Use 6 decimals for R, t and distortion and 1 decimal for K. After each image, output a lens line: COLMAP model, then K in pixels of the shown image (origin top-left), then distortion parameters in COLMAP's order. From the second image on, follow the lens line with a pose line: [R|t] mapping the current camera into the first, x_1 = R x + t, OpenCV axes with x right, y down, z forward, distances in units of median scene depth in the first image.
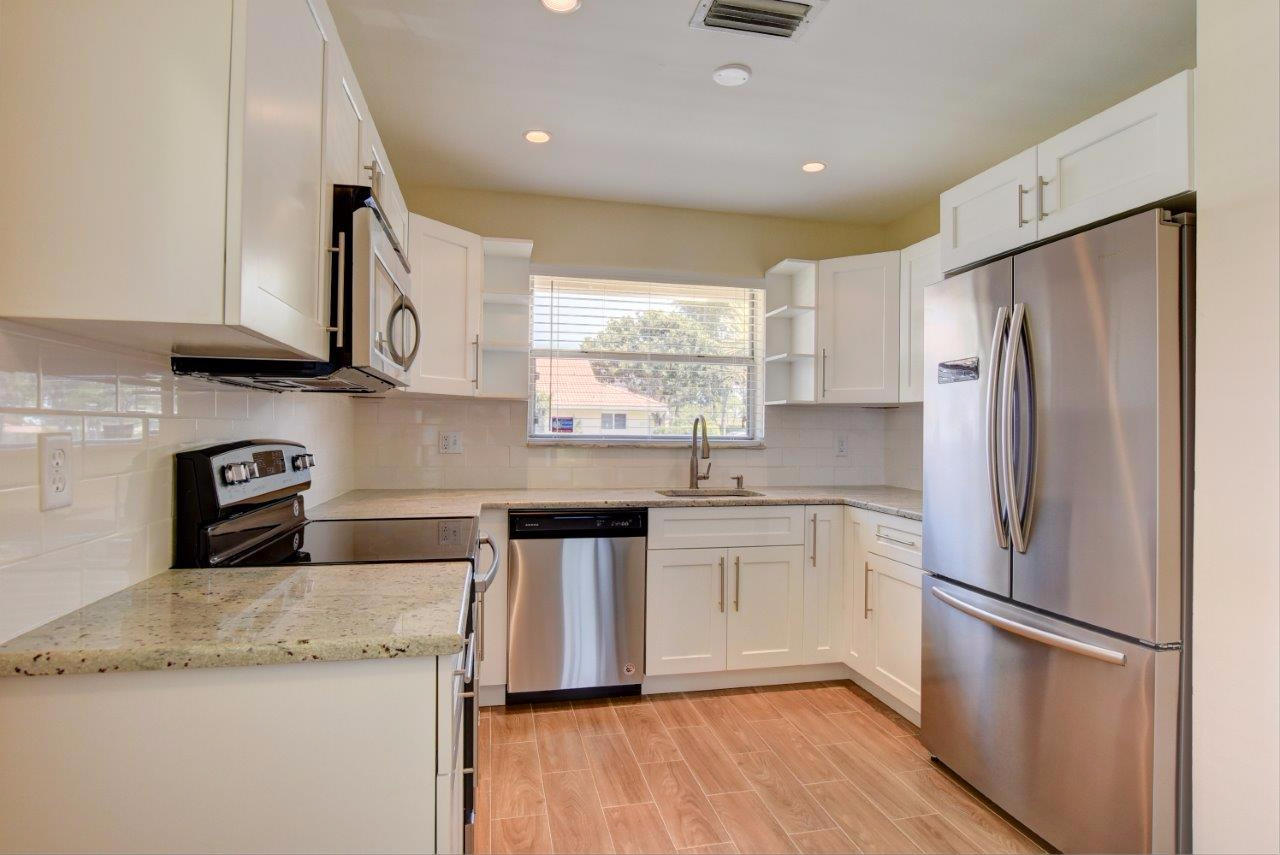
lens RADIAL K [[657.7, 0, 635.0], [0, 657.7, 426.3], [0, 0, 1]] dist [-0.022775, 0.003824]
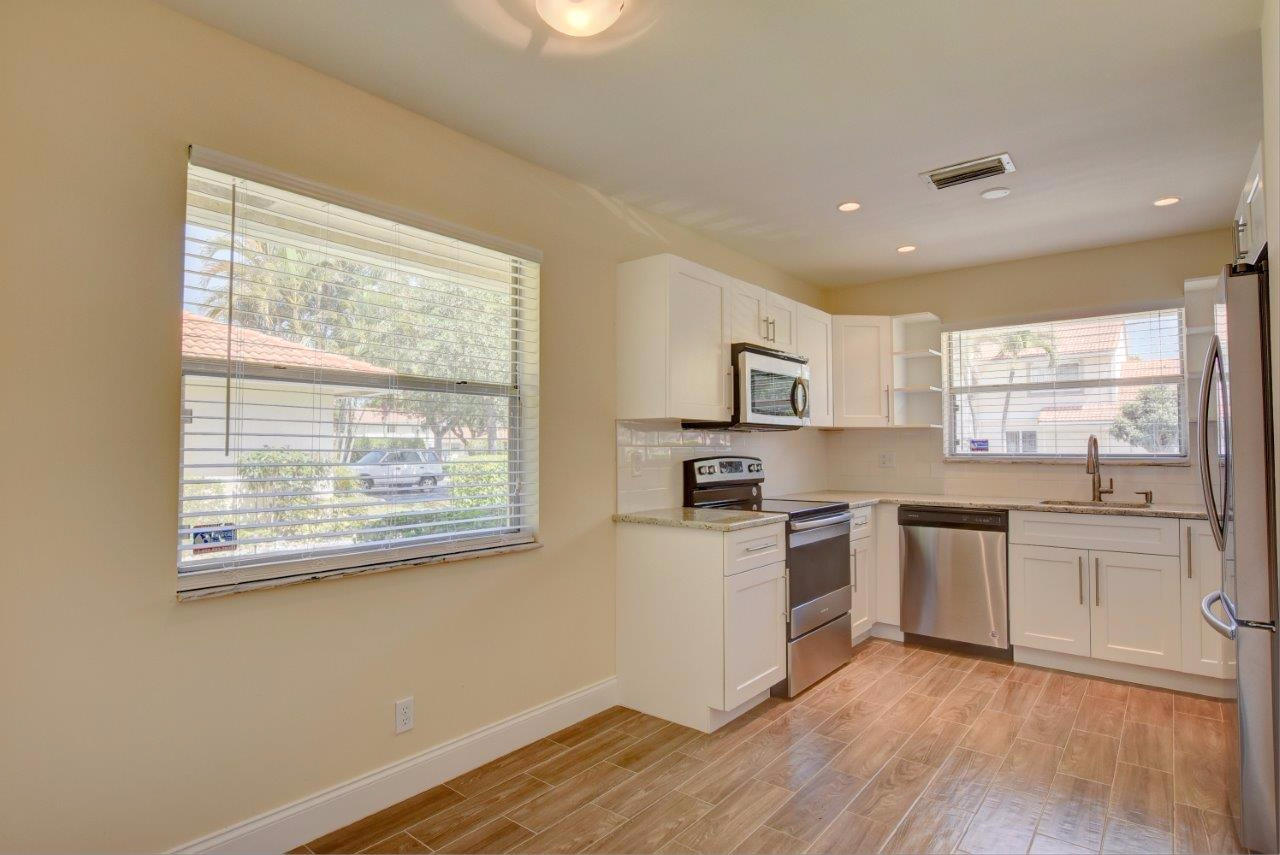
lens RADIAL K [[657.7, 0, 636.7], [0, 657.7, 427.1], [0, 0, 1]] dist [-0.022775, 0.003824]
pose [[0.613645, -0.038842, -0.788626, 0.567598], [0.012201, 0.999137, -0.039716, 0.004628], [0.789488, 0.014750, 0.613589, -0.335435]]
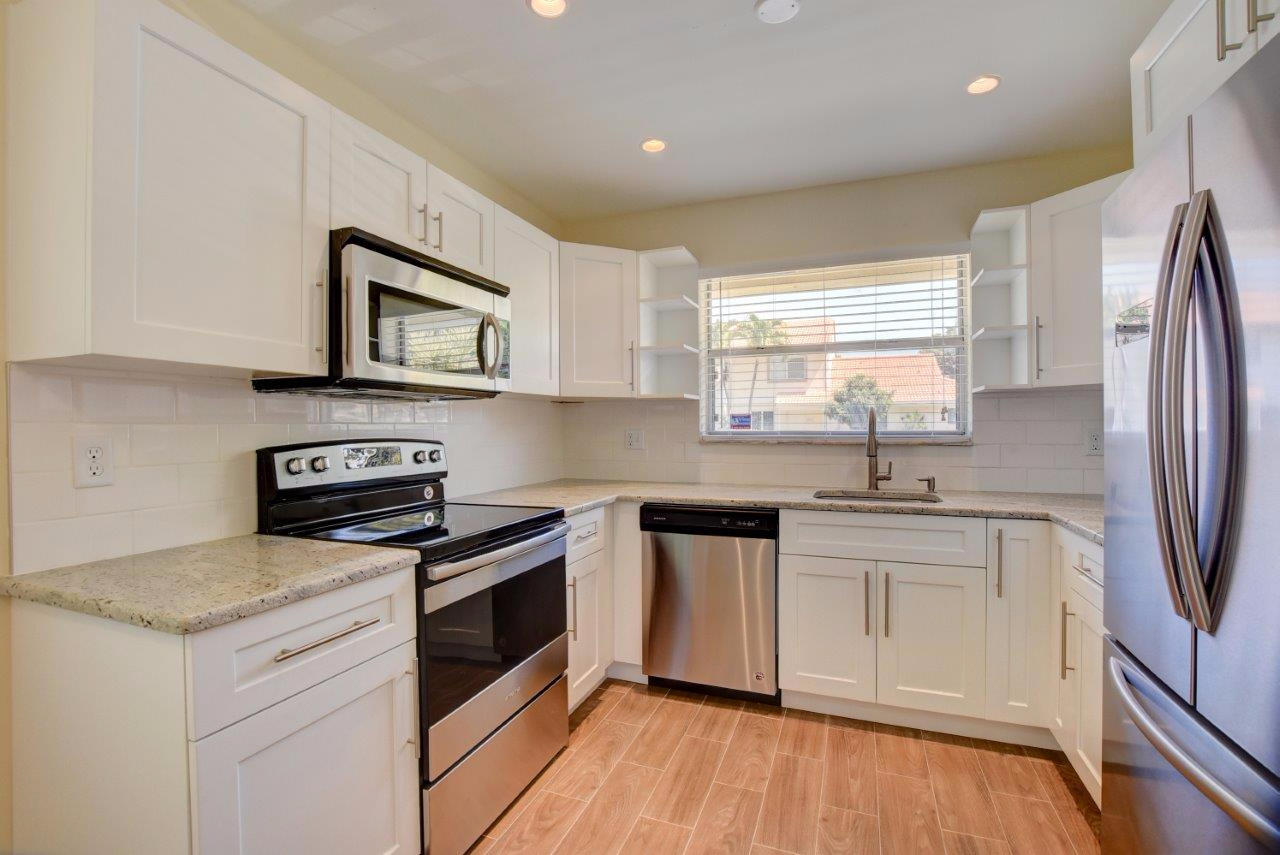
lens RADIAL K [[565.2, 0, 640.0], [0, 565.2, 428.0], [0, 0, 1]] dist [-0.027332, 0.001033]
pose [[0.831977, -0.015509, -0.554593, 0.295417], [0.018988, 0.999820, 0.000525, 0.004795], [0.554485, -0.010968, 0.832122, 0.221484]]
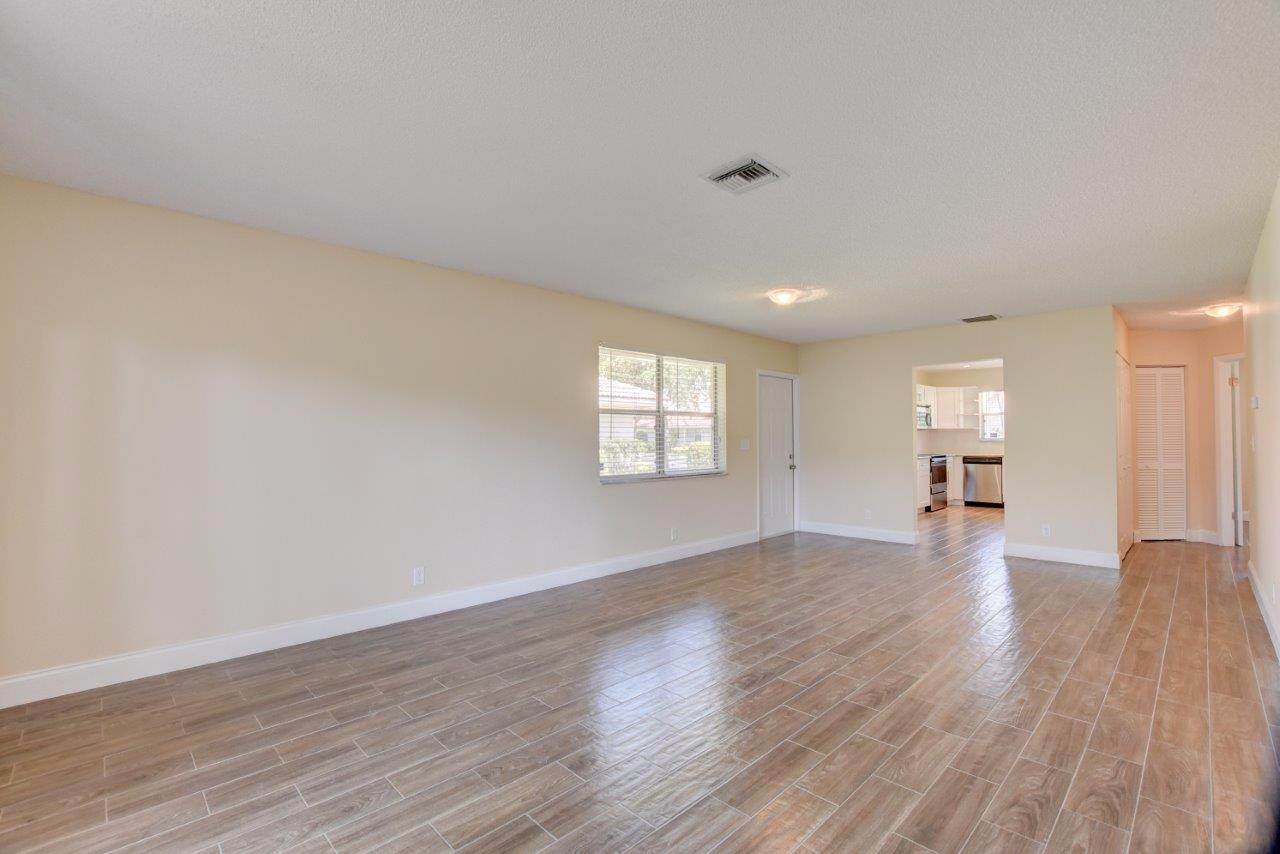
lens RADIAL K [[565.2, 0, 658.6], [0, 565.2, 434.7], [0, 0, 1]] dist [-0.027332, 0.001033]
pose [[0.551144, -0.020316, -0.834163, 1.582376], [0.014712, 0.999785, -0.014630, 0.012715], [0.834280, -0.004209, 0.551325, -2.365805]]
